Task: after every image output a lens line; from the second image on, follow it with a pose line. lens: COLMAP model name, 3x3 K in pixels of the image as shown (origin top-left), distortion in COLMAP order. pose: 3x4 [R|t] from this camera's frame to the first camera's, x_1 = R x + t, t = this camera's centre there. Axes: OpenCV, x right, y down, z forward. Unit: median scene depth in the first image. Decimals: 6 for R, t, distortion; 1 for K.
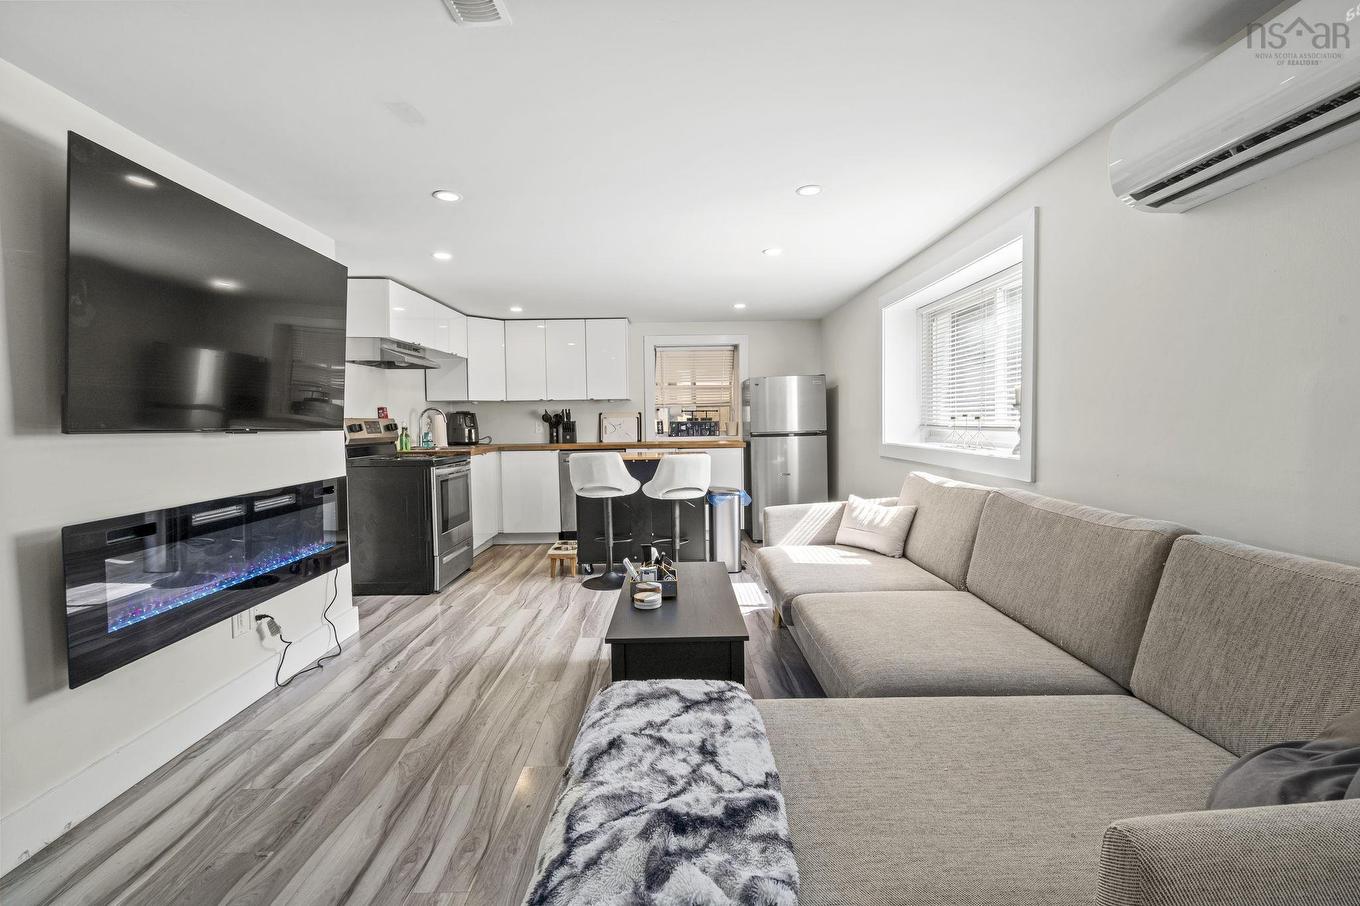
lens RADIAL K [[617.7, 0, 696.3], [0, 617.7, 445.0], [0, 0, 1]] dist [-0.011731, 0.004051]
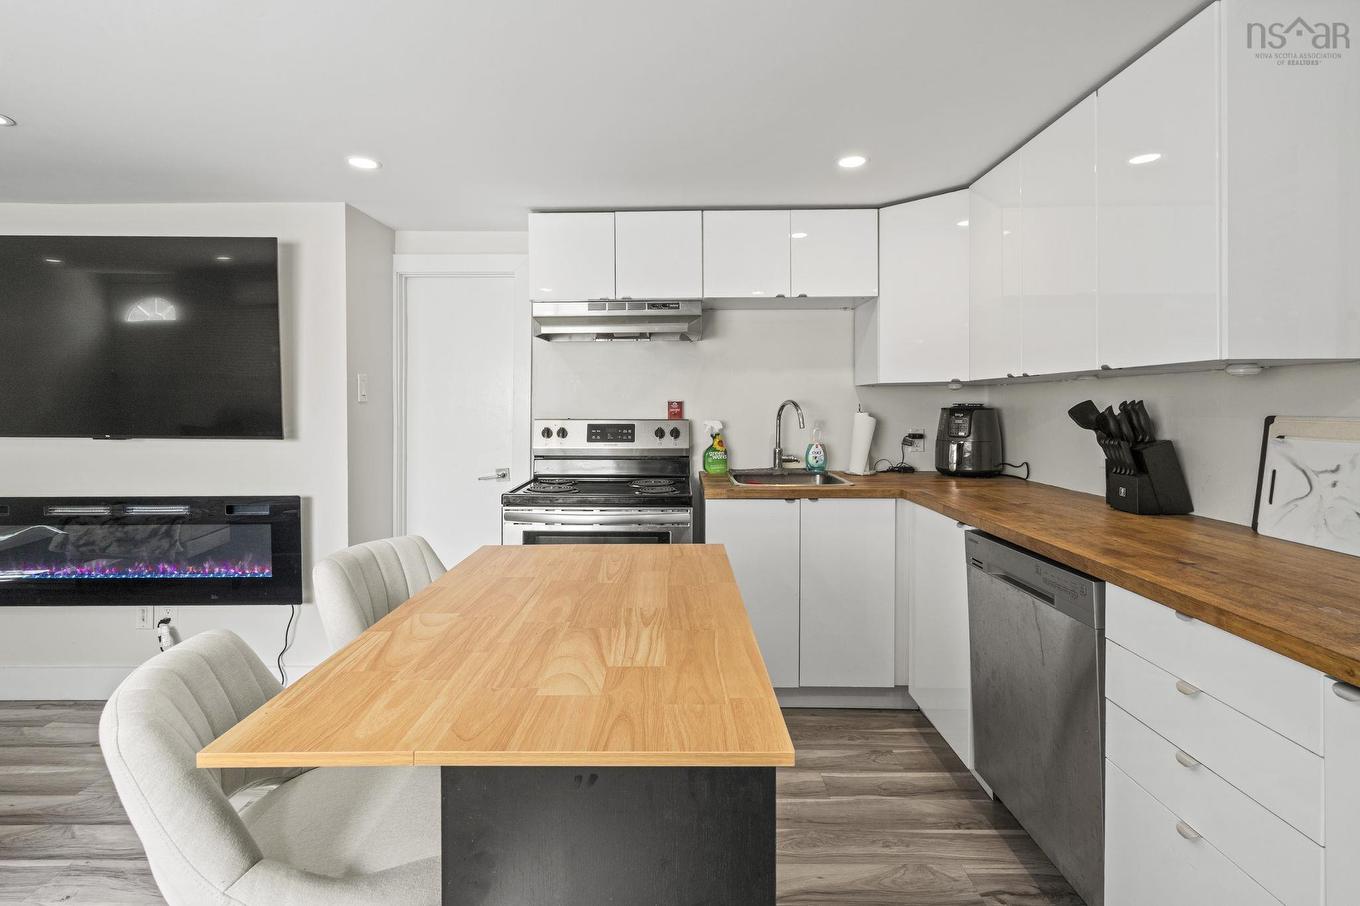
lens RADIAL K [[617.7, 0, 723.1], [0, 617.7, 405.6], [0, 0, 1]] dist [-0.011731, 0.004051]
pose [[-0.040106, 0.014674, -0.999088, 0.183489], [-0.040193, 0.999059, 0.016287, -0.091873], [0.998387, 0.040810, -0.039478, 1.418962]]
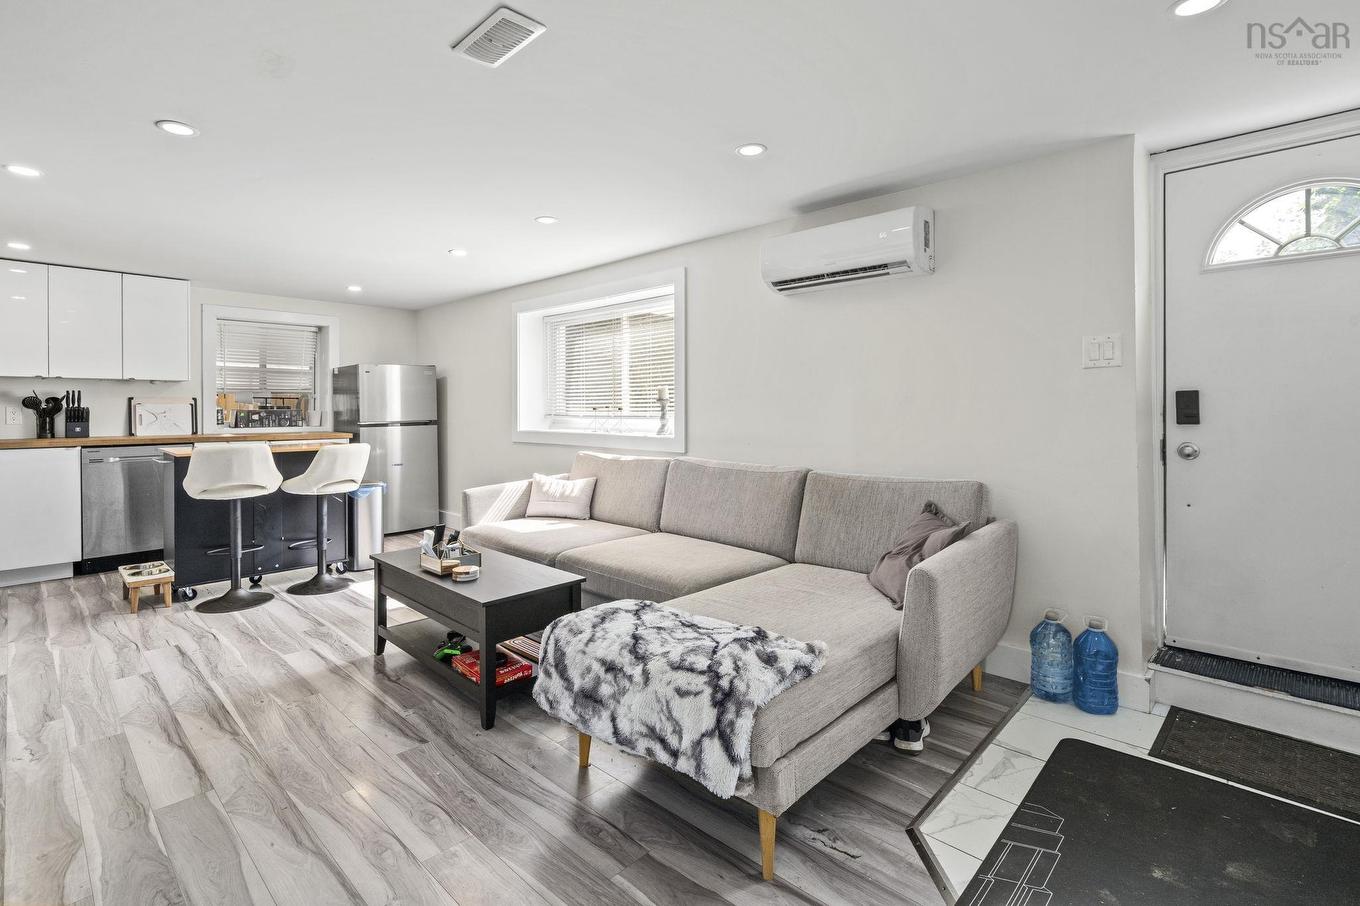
lens RADIAL K [[617.7, 0, 687.5], [0, 617.7, 408.6], [0, 0, 1]] dist [-0.011731, 0.004051]
pose [[0.700170, 0.013224, 0.713853, -0.385135], [0.020483, 0.999045, -0.038598, 0.009164], [-0.713682, 0.041647, 0.699231, -0.027656]]
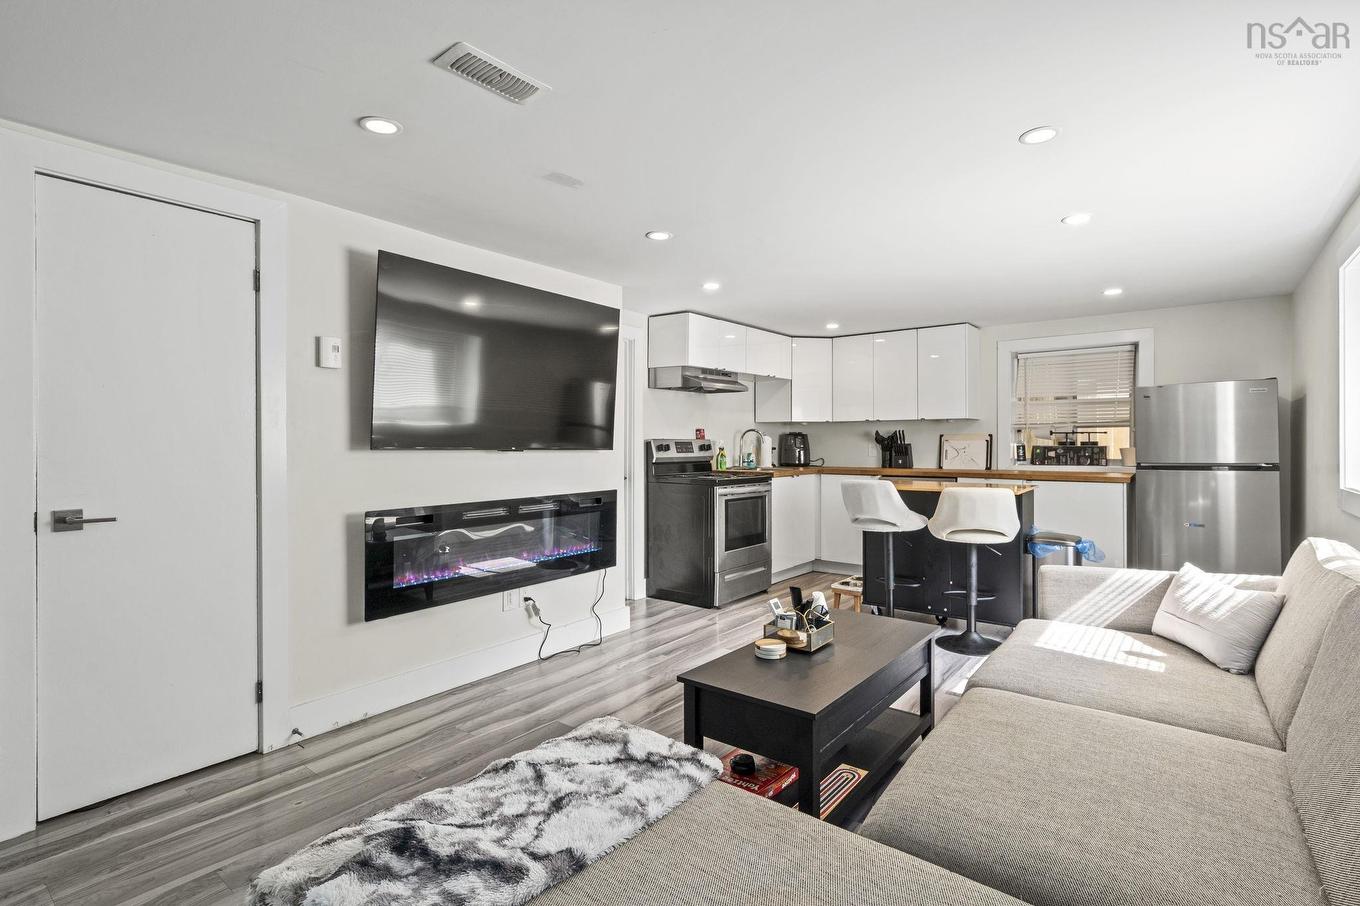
lens RADIAL K [[661.0, 0, 691.0], [0, 661.0, 439.0], [0, 0, 1]] dist [-0.010213, 0.002040]
pose [[0.772547, 0.009127, -0.634892, 0.287956], [-0.035474, 0.998955, -0.028804, -0.012288], [0.633966, 0.044775, 0.772064, 0.119521]]
